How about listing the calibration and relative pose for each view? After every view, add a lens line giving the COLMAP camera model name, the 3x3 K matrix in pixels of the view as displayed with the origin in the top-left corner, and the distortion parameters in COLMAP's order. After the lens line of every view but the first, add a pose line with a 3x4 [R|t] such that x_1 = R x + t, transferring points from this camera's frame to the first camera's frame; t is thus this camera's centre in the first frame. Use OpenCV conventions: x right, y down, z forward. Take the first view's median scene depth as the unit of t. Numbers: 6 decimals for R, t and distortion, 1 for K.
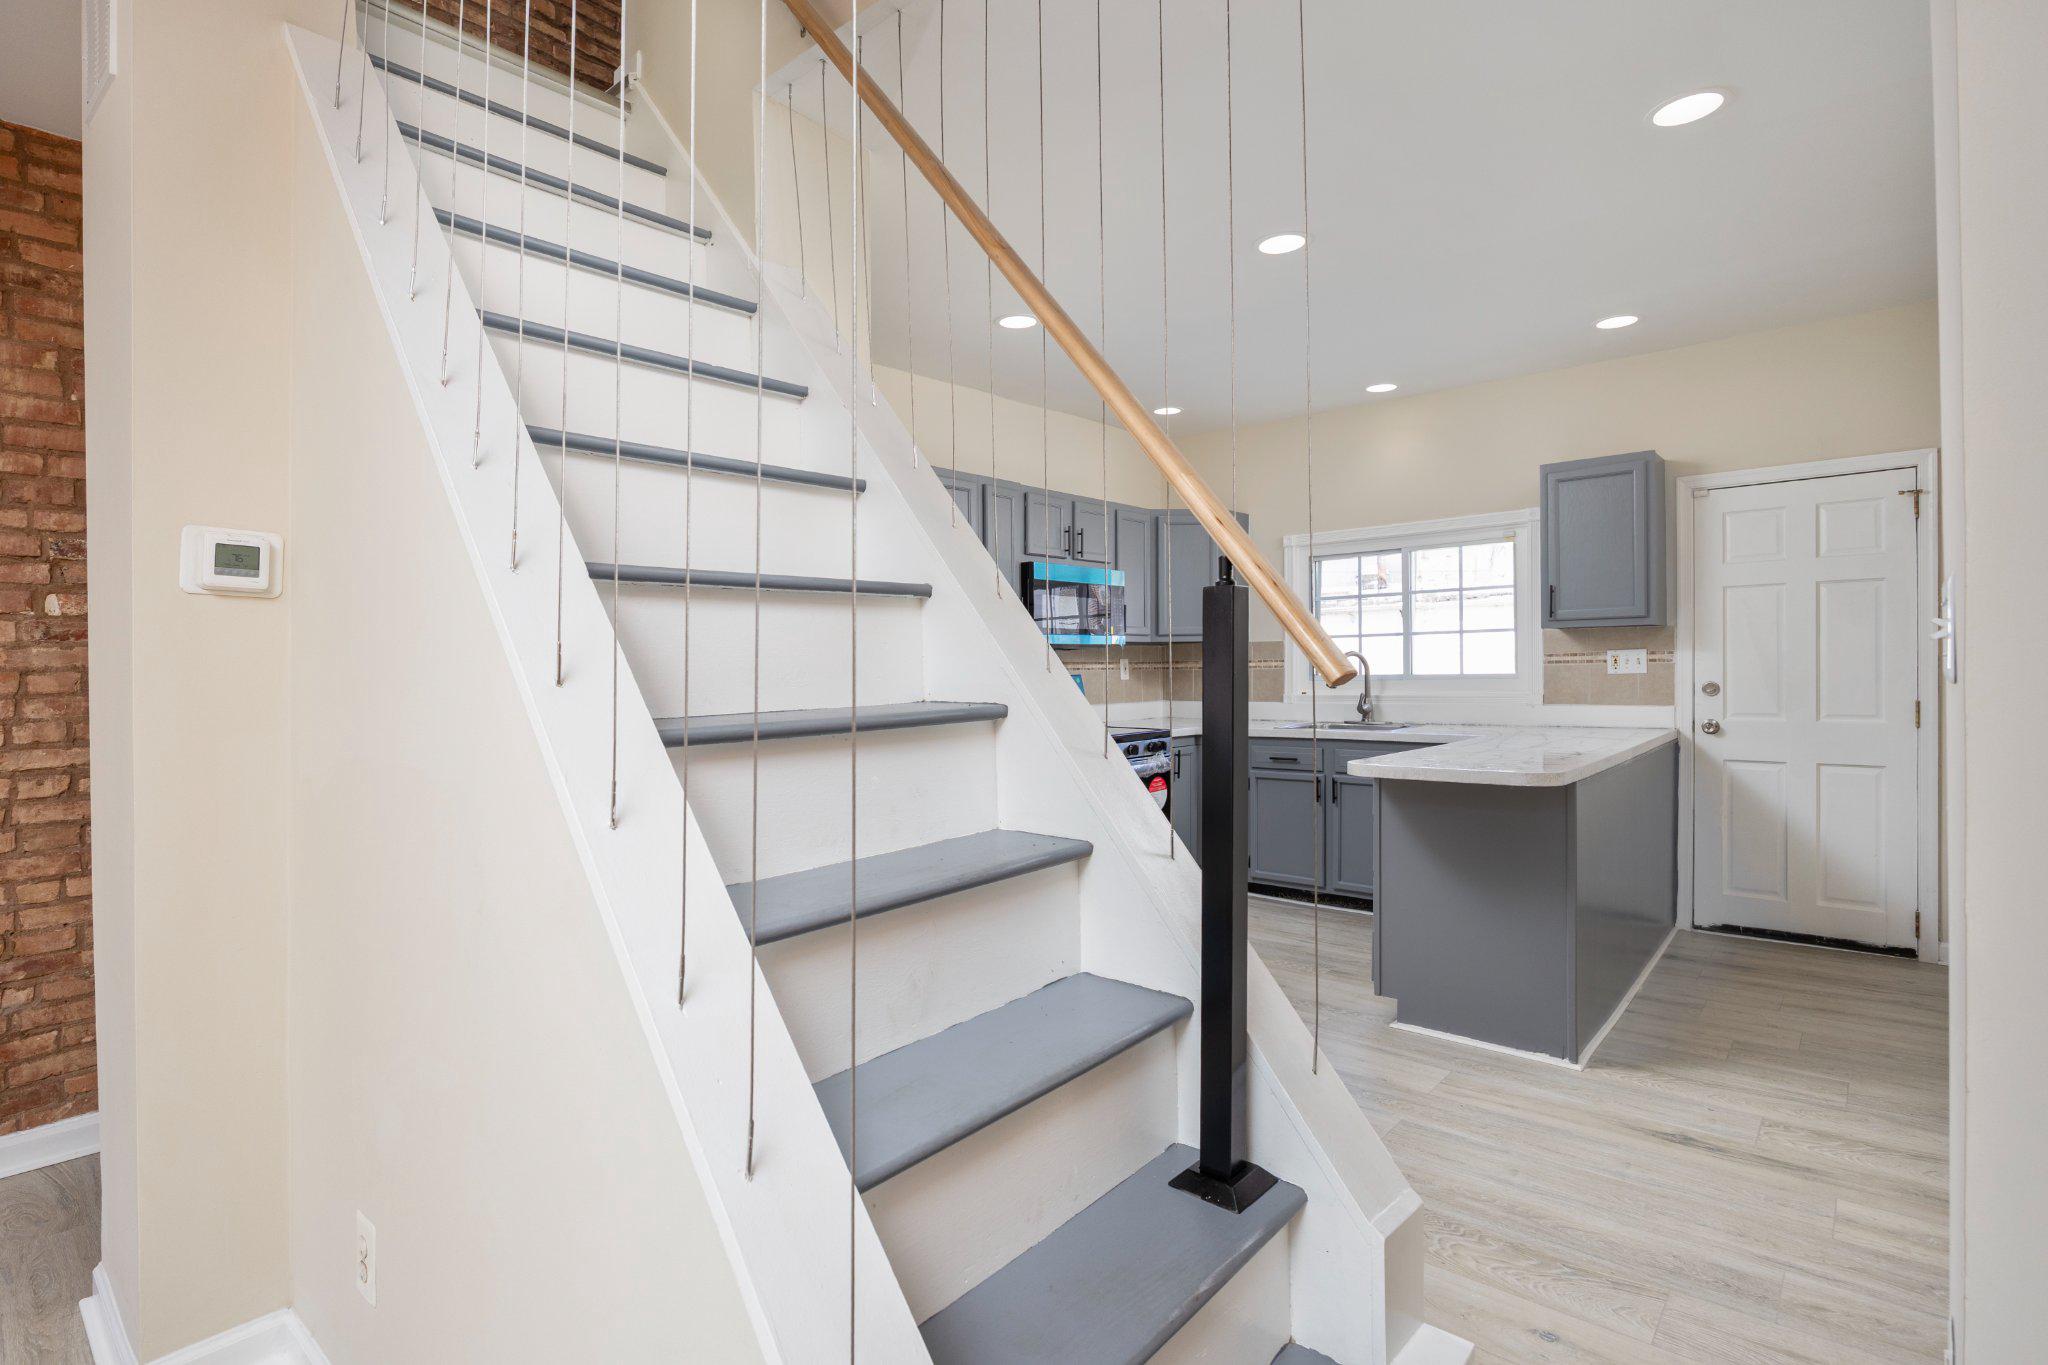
lens RADIAL K [[972.8, 0, 1024.0], [0, 972.8, 682.5], [0, 0, 1]] dist [-0.002331, -0.000477]
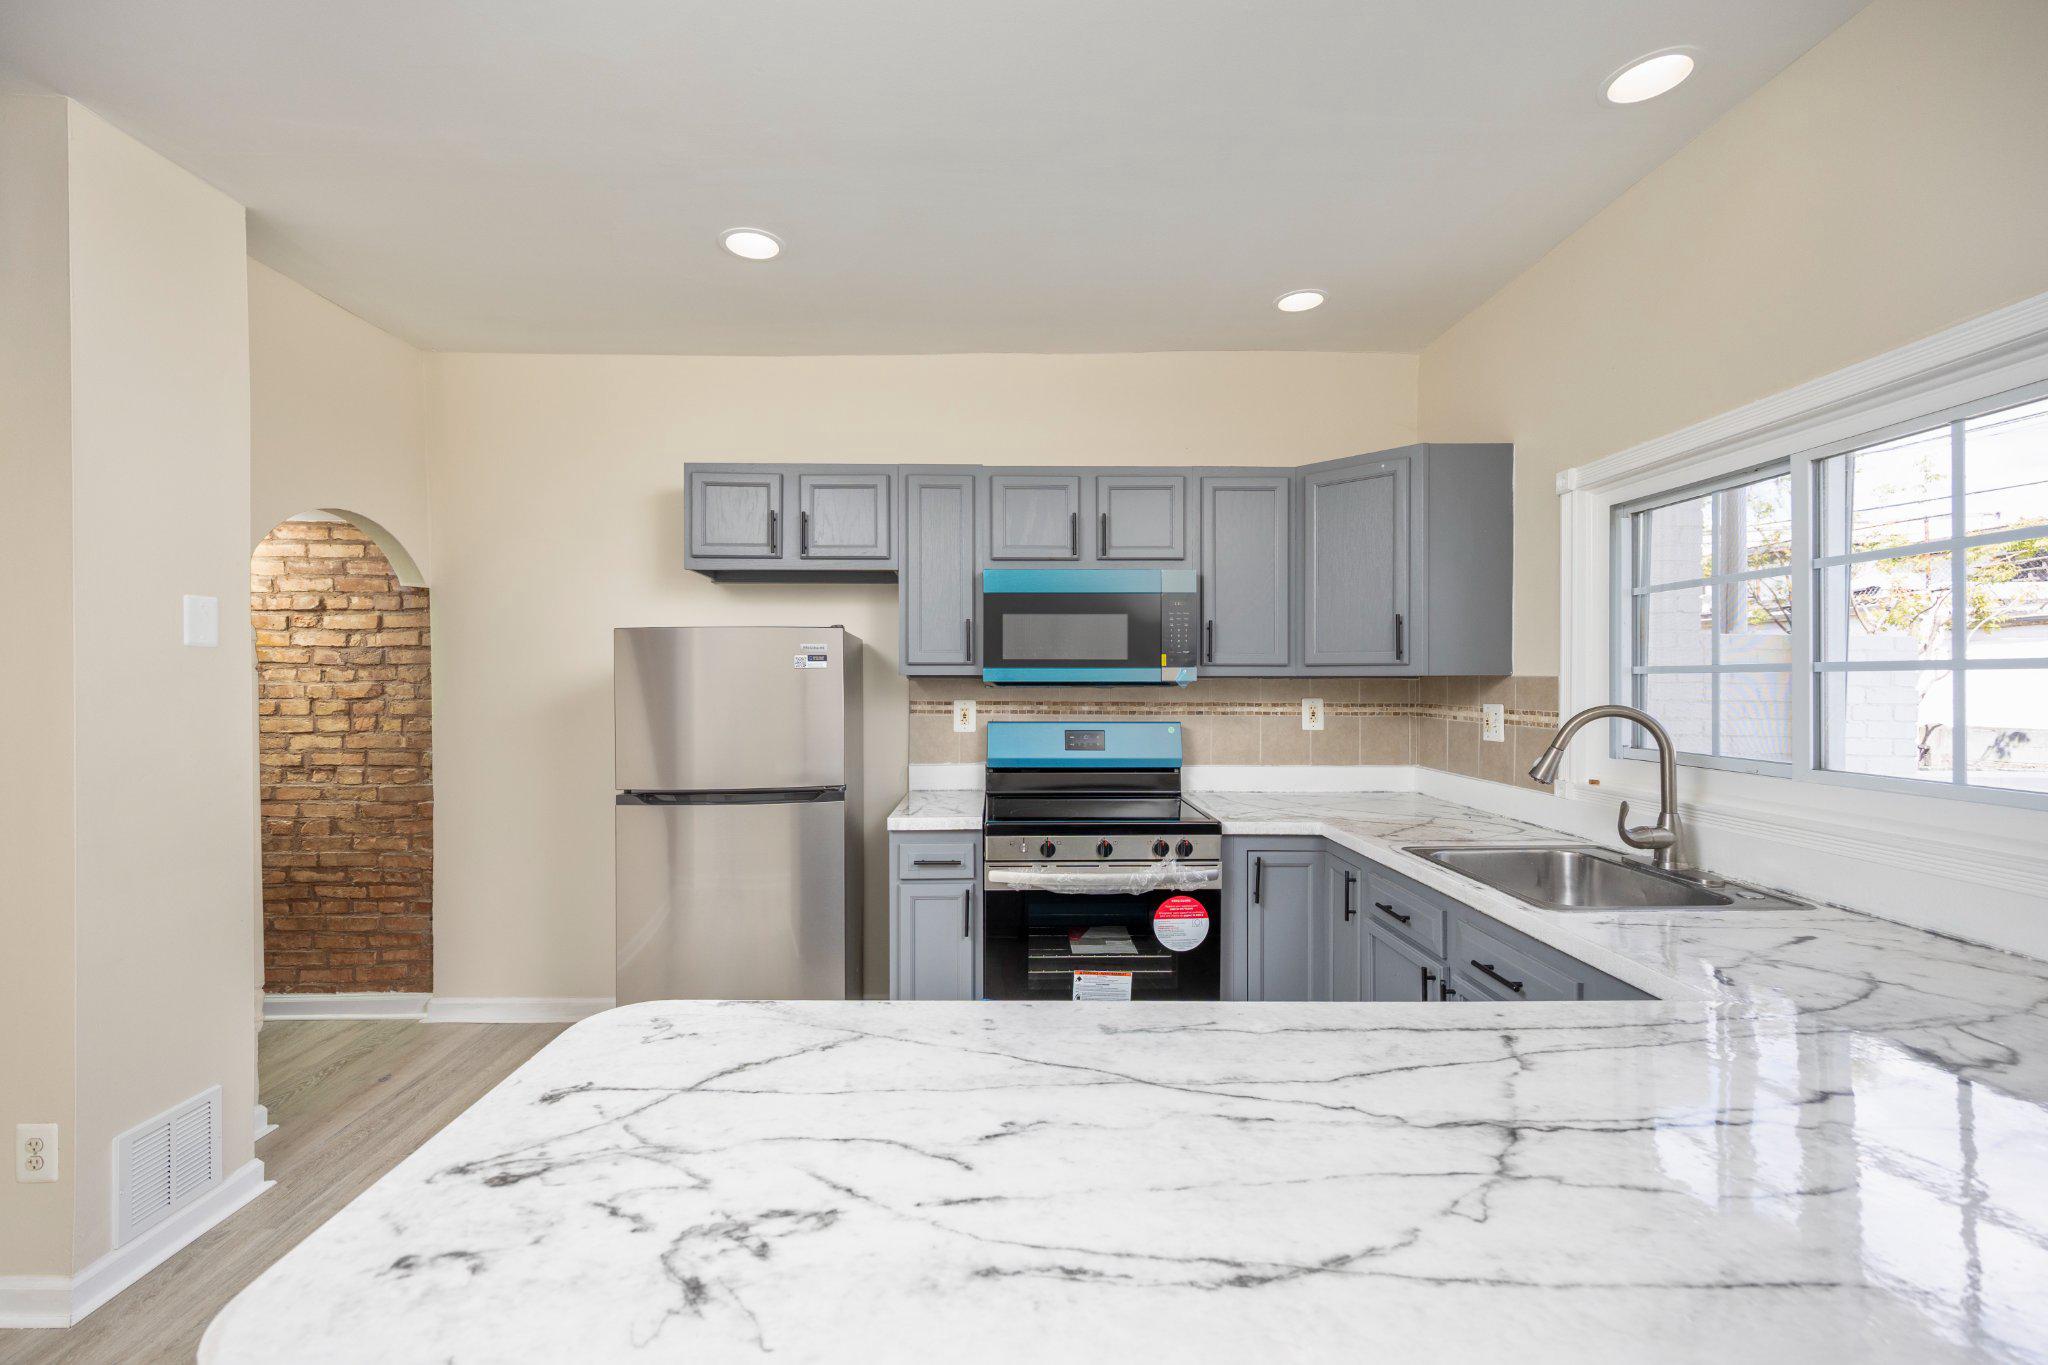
lens RADIAL K [[822.3, 0, 1028.9], [0, 822.3, 684.5], [0, 0, 1]] dist [0.007553, -0.000170]
pose [[0.677865, 0.022276, -0.734849, 0.492208], [-0.023513, 0.999686, 0.008614, -0.043838], [0.734810, 0.011439, 0.678177, 0.613486]]
